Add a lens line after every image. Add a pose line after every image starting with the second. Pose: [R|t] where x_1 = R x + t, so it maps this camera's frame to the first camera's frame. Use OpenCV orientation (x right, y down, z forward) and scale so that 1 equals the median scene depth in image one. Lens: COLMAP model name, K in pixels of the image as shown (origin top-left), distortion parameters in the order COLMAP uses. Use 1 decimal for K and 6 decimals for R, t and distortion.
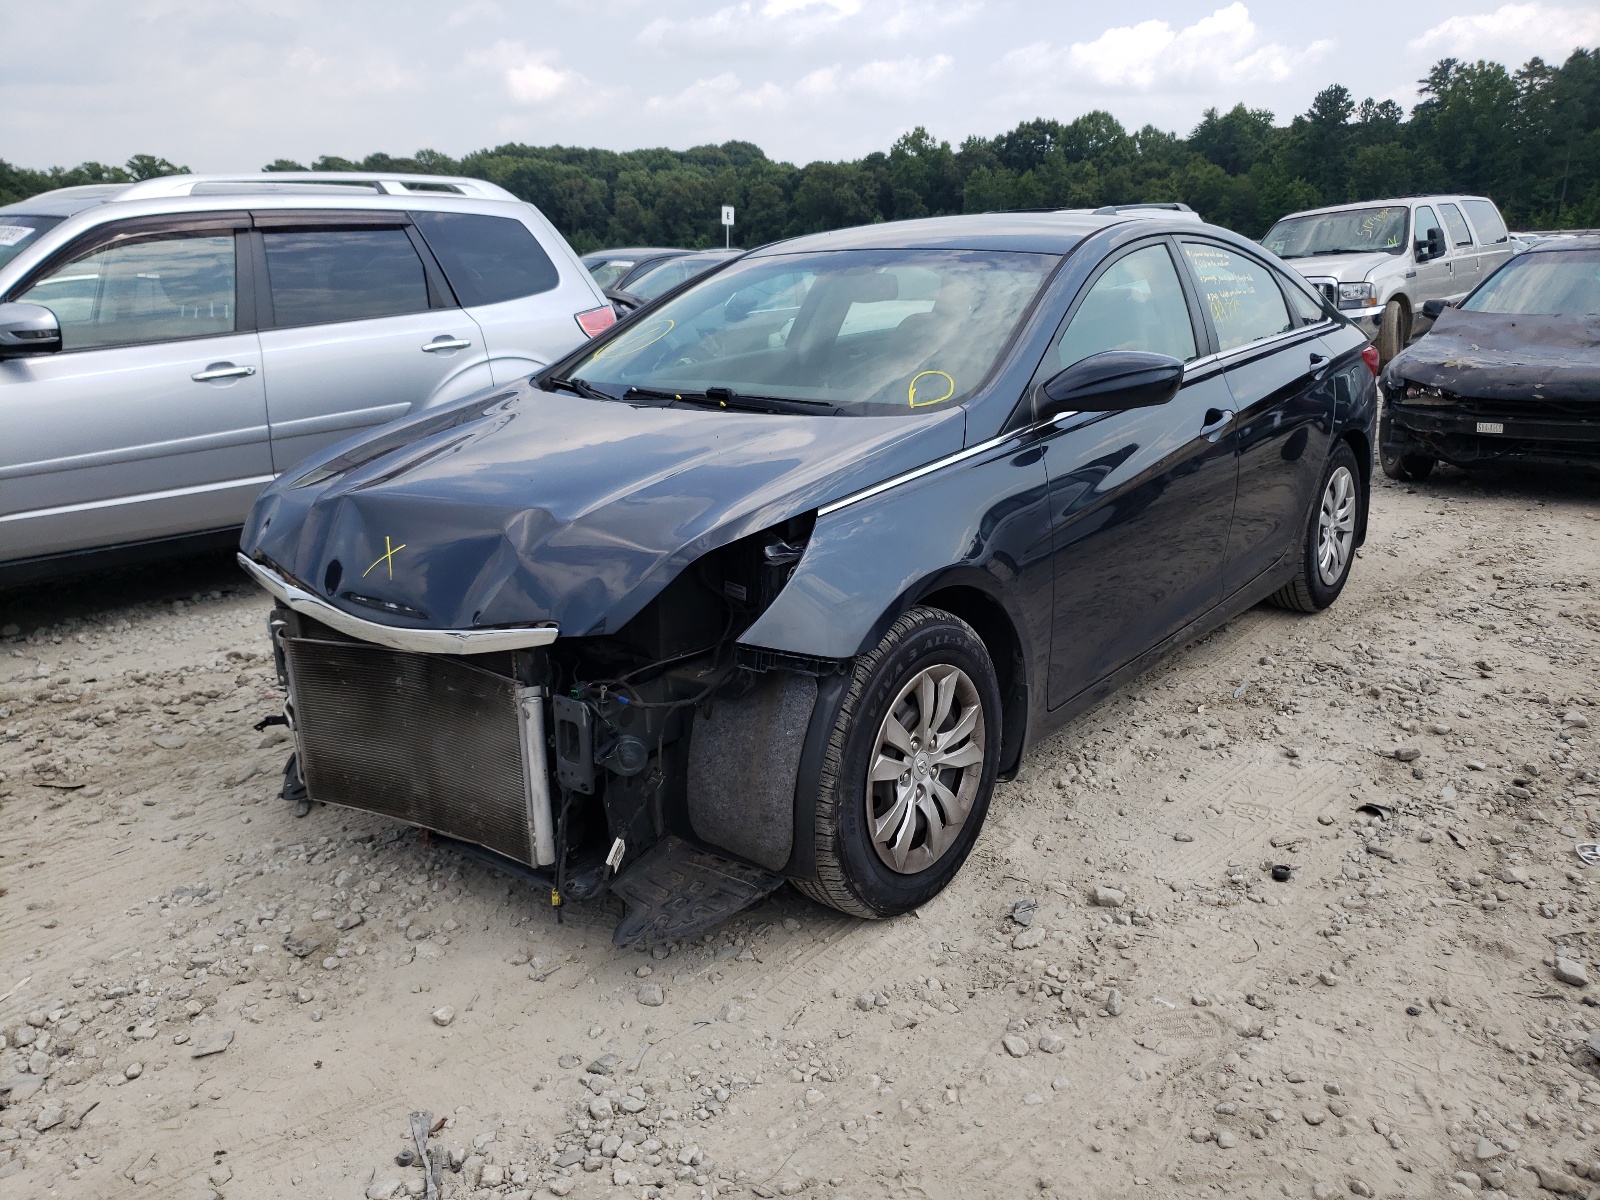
lens RADIAL K [[1223.8, 0, 800.0], [0, 1223.8, 600.0], [0, 0, 1]] dist [0.032300, 0.000348]
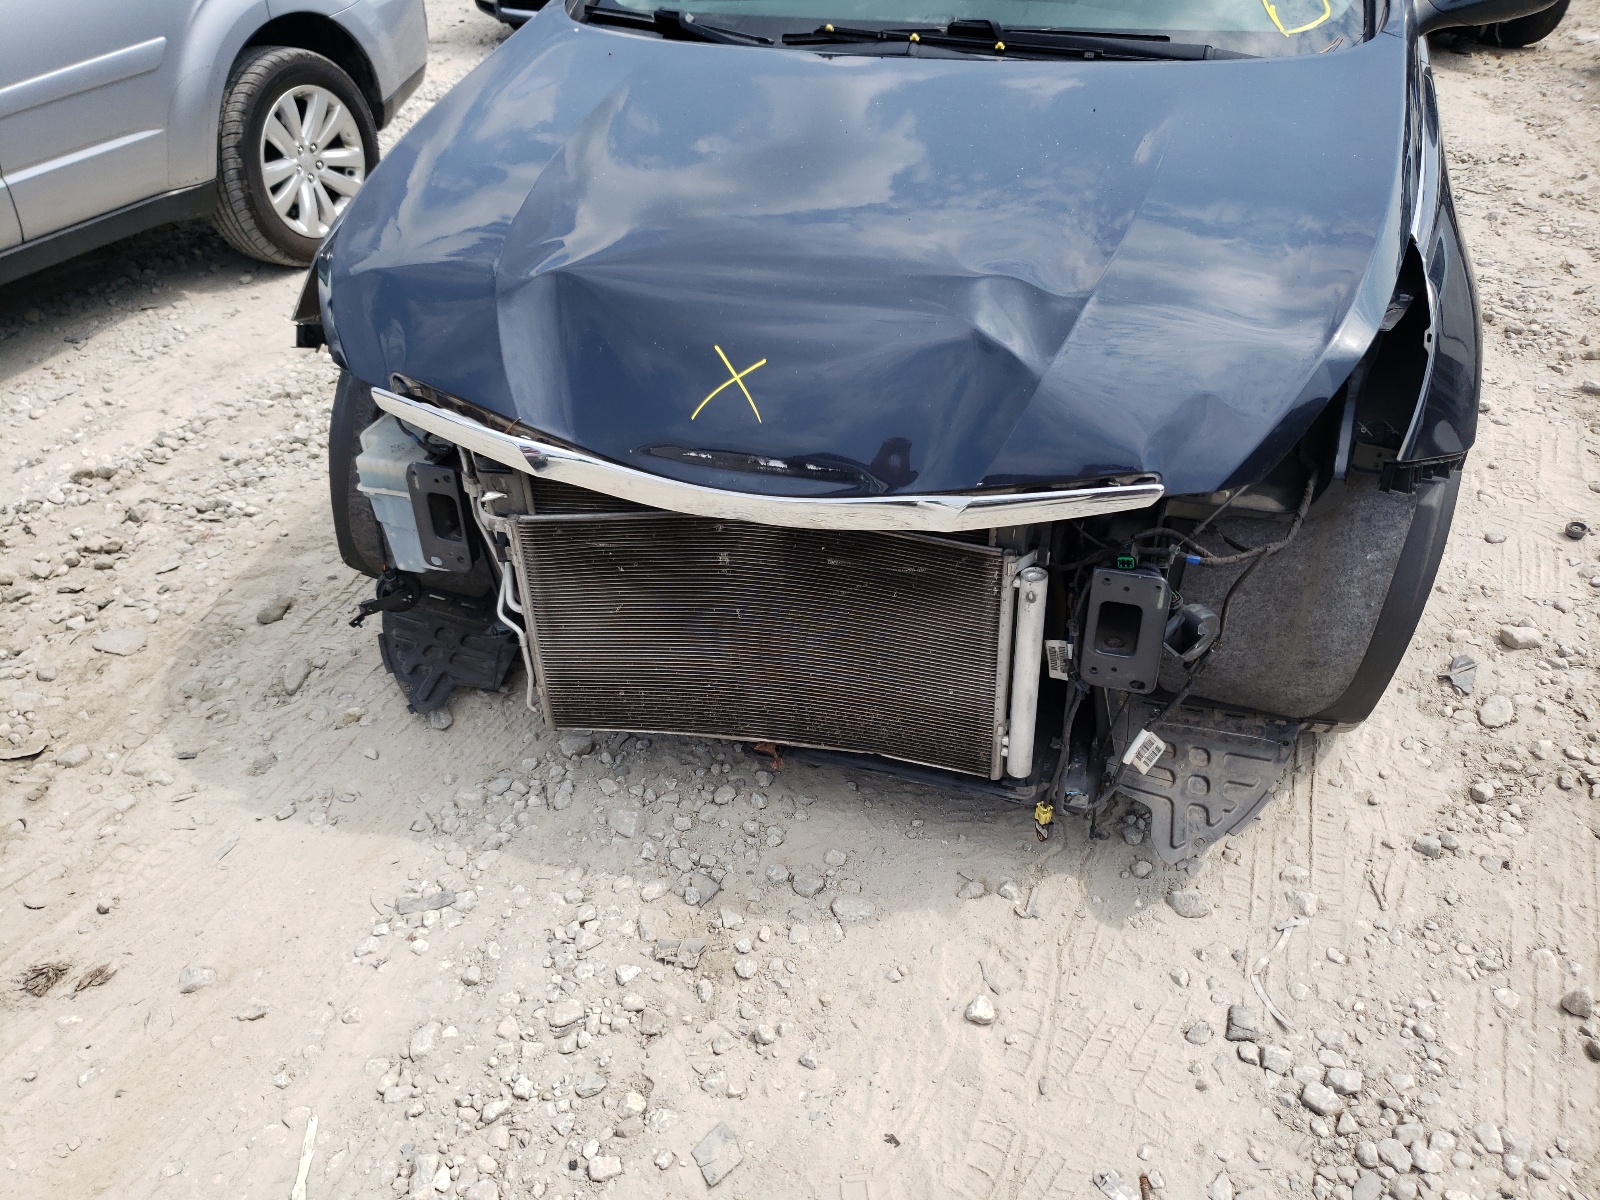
lens RADIAL K [[1223.8, 0, 800.0], [0, 1223.8, 600.0], [0, 0, 1]] dist [0.032300, 0.000348]
pose [[0.937816, -0.196148, 0.286405, -0.492586], [0.093903, 0.937643, 0.334675, -0.131735], [-0.334192, -0.286969, 0.897755, 0.400951]]
